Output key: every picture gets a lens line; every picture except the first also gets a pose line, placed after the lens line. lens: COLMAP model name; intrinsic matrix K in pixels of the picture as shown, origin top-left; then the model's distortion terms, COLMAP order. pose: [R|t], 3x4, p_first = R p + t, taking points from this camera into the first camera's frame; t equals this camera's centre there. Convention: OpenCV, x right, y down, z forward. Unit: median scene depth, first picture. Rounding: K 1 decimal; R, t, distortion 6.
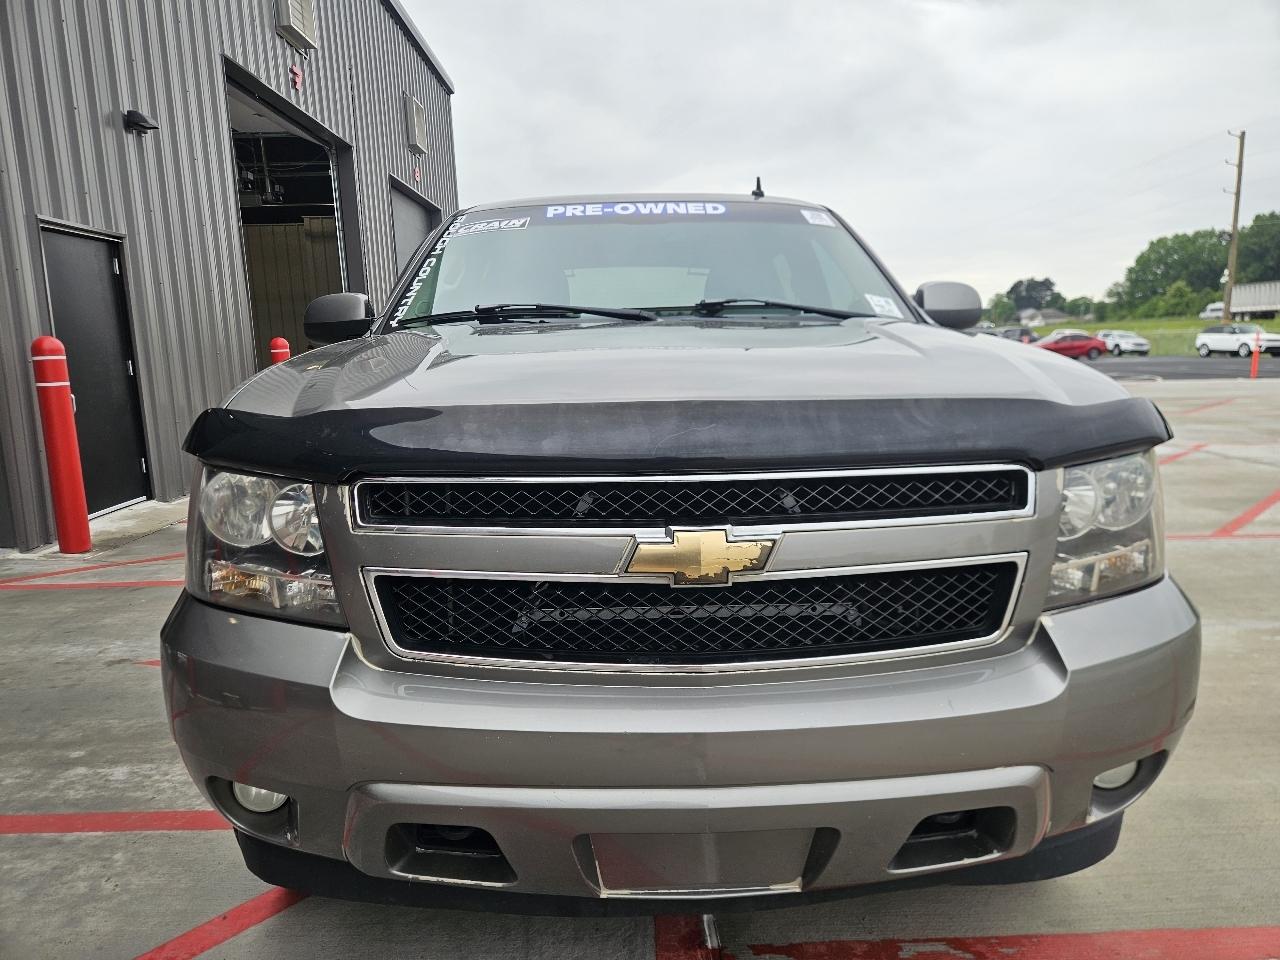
lens RADIAL K [[861.8, 0, 637.0], [0, 861.8, 485.8], [0, 0, 1]] dist [0.050265, -0.043475]
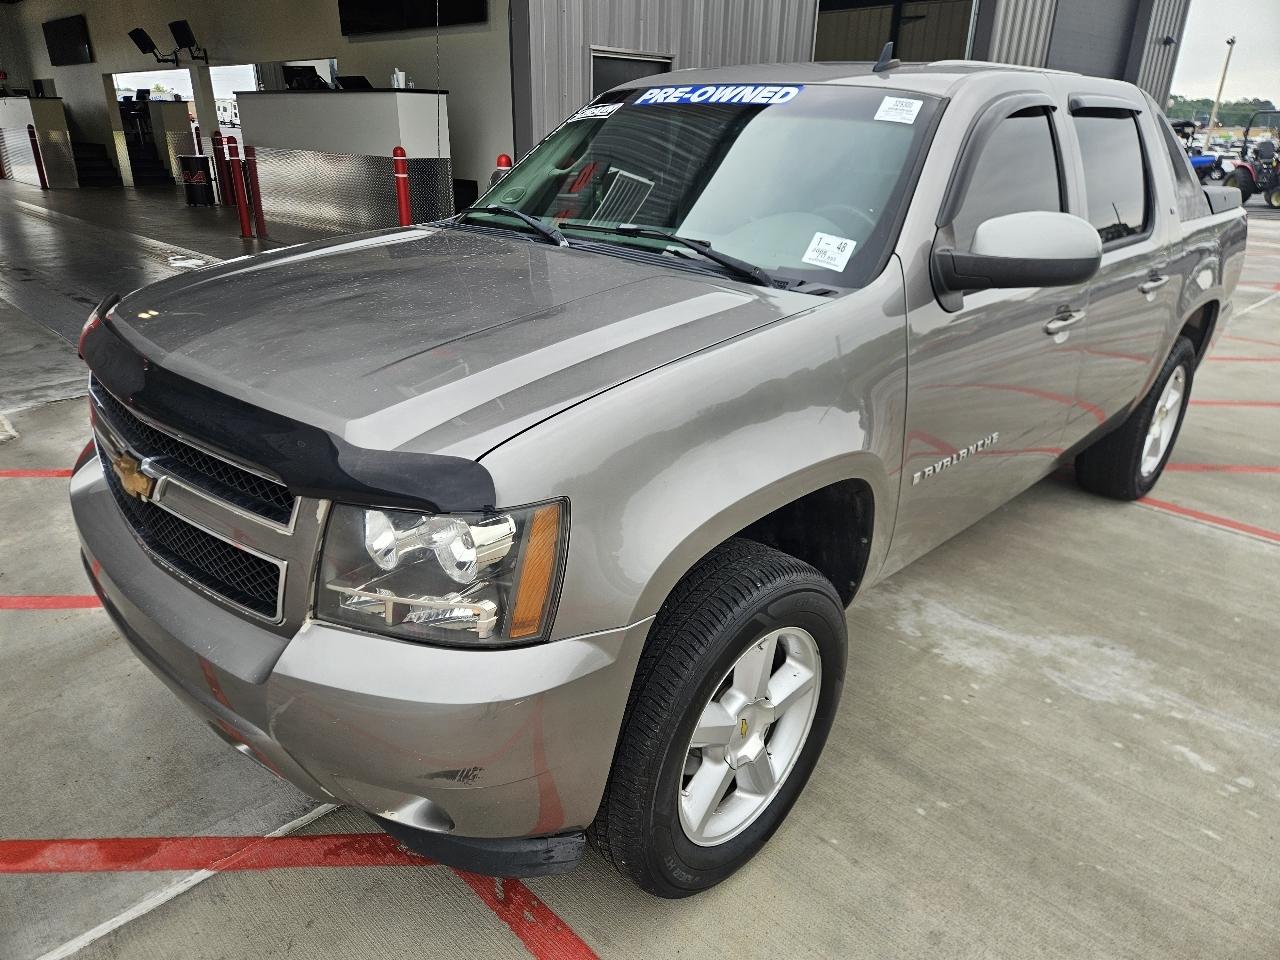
lens RADIAL K [[855.7, 0, 619.2], [0, 855.7, 467.5], [0, 0, 1]] dist [0.055015, -0.044234]
pose [[0.688731, 0.300357, -0.659875, 0.772407], [-0.147855, 0.949212, 0.277734, -0.217760], [0.709781, -0.093718, 0.698161, 0.298469]]
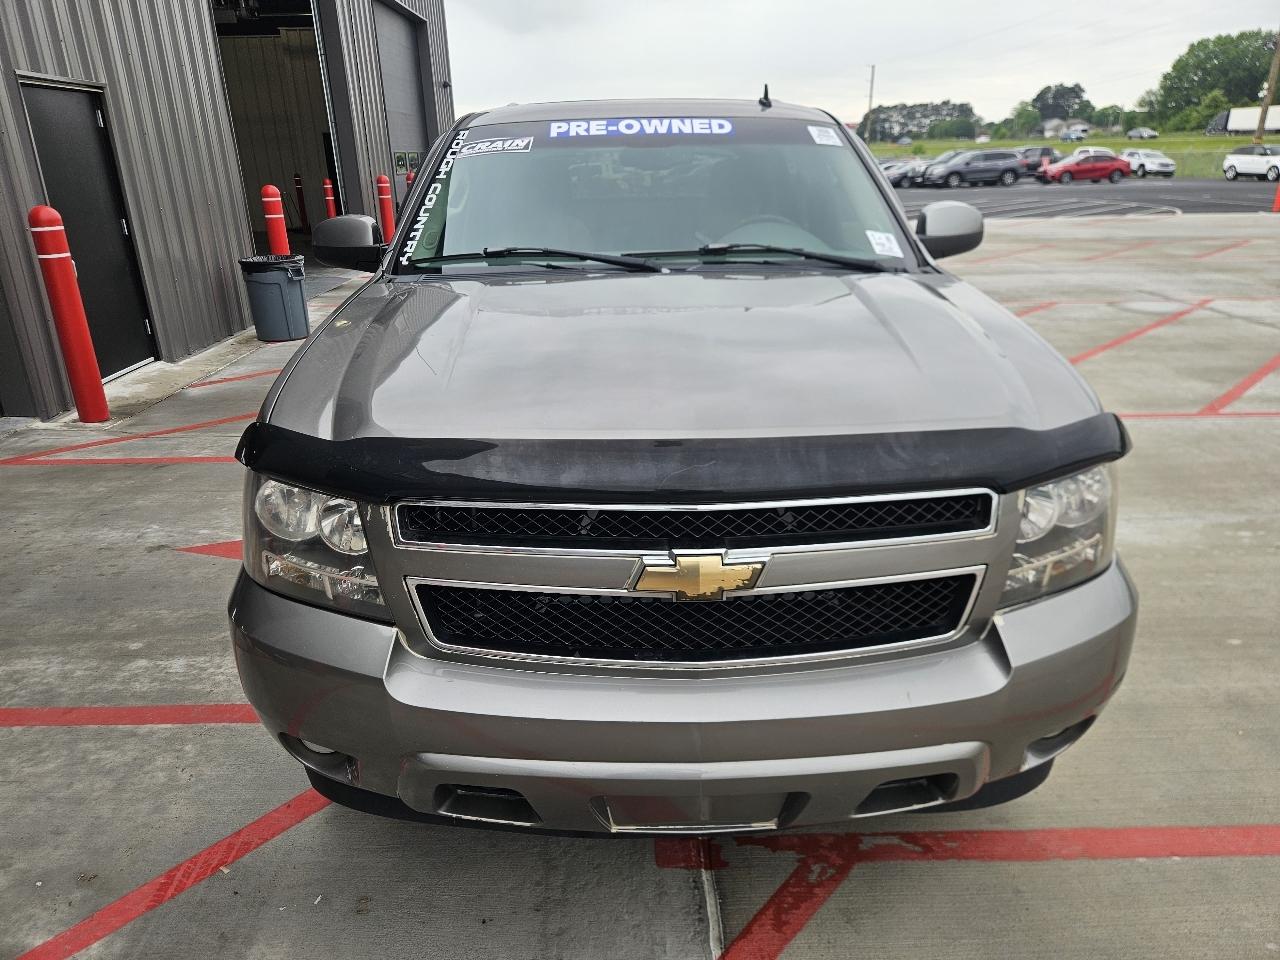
lens RADIAL K [[861.8, 0, 628.7], [0, 861.8, 474.4], [0, 0, 1]] dist [0.050265, -0.043475]
pose [[0.999962, 0.005629, -0.006611, -0.006995], [-0.004291, 0.982282, 0.187360, -0.136159], [0.007548, -0.187325, 0.982269, -0.053896]]
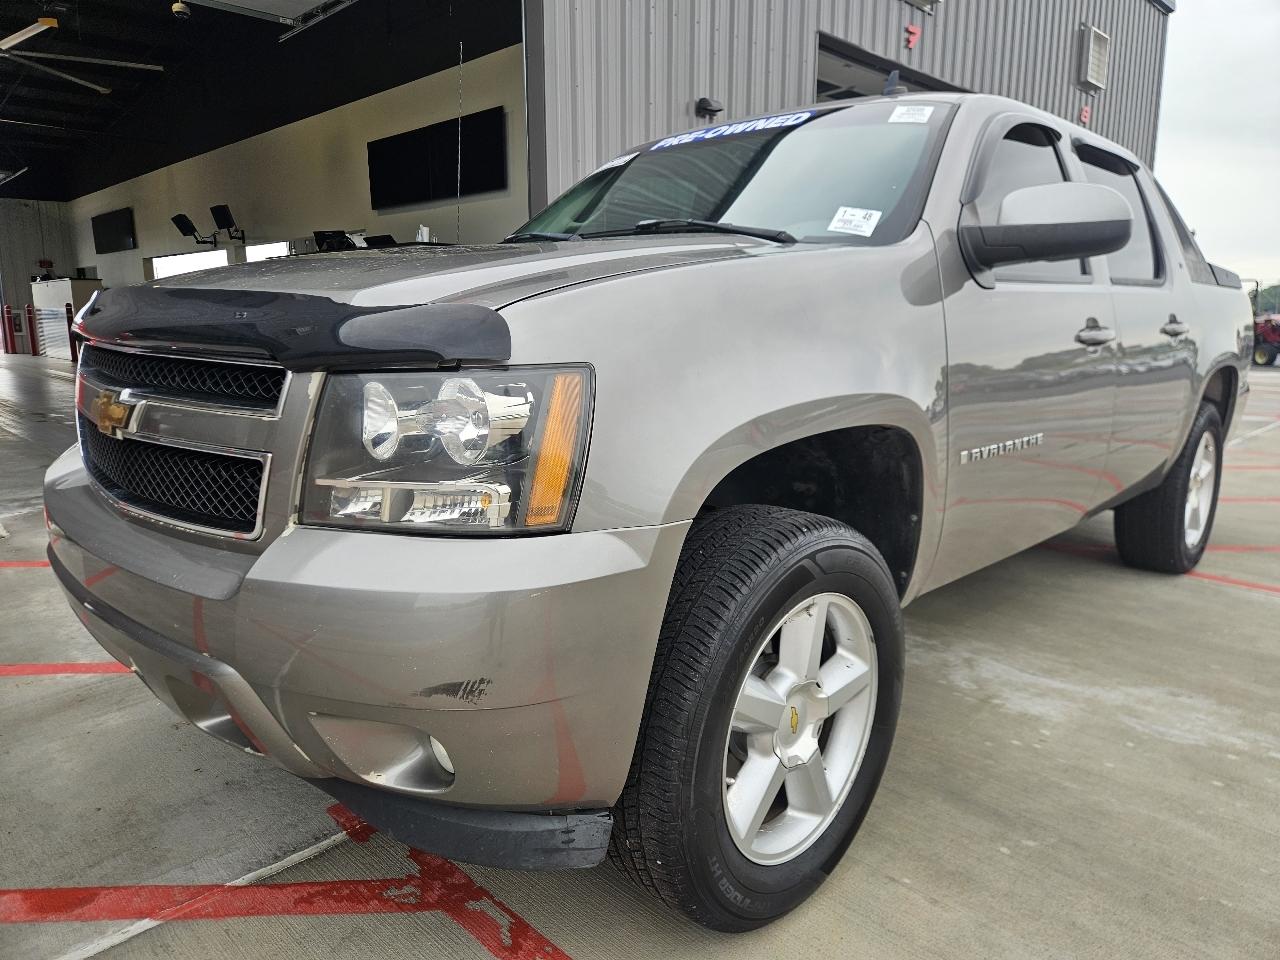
lens RADIAL K [[855.7, 0, 639.5], [0, 855.7, 462.8], [0, 0, 1]] dist [0.055015, -0.044234]
pose [[0.697455, 0.148000, -0.701179, 0.763656], [-0.135957, 0.987999, 0.073305, -0.021075], [0.703613, 0.044203, 0.709207, 0.331626]]
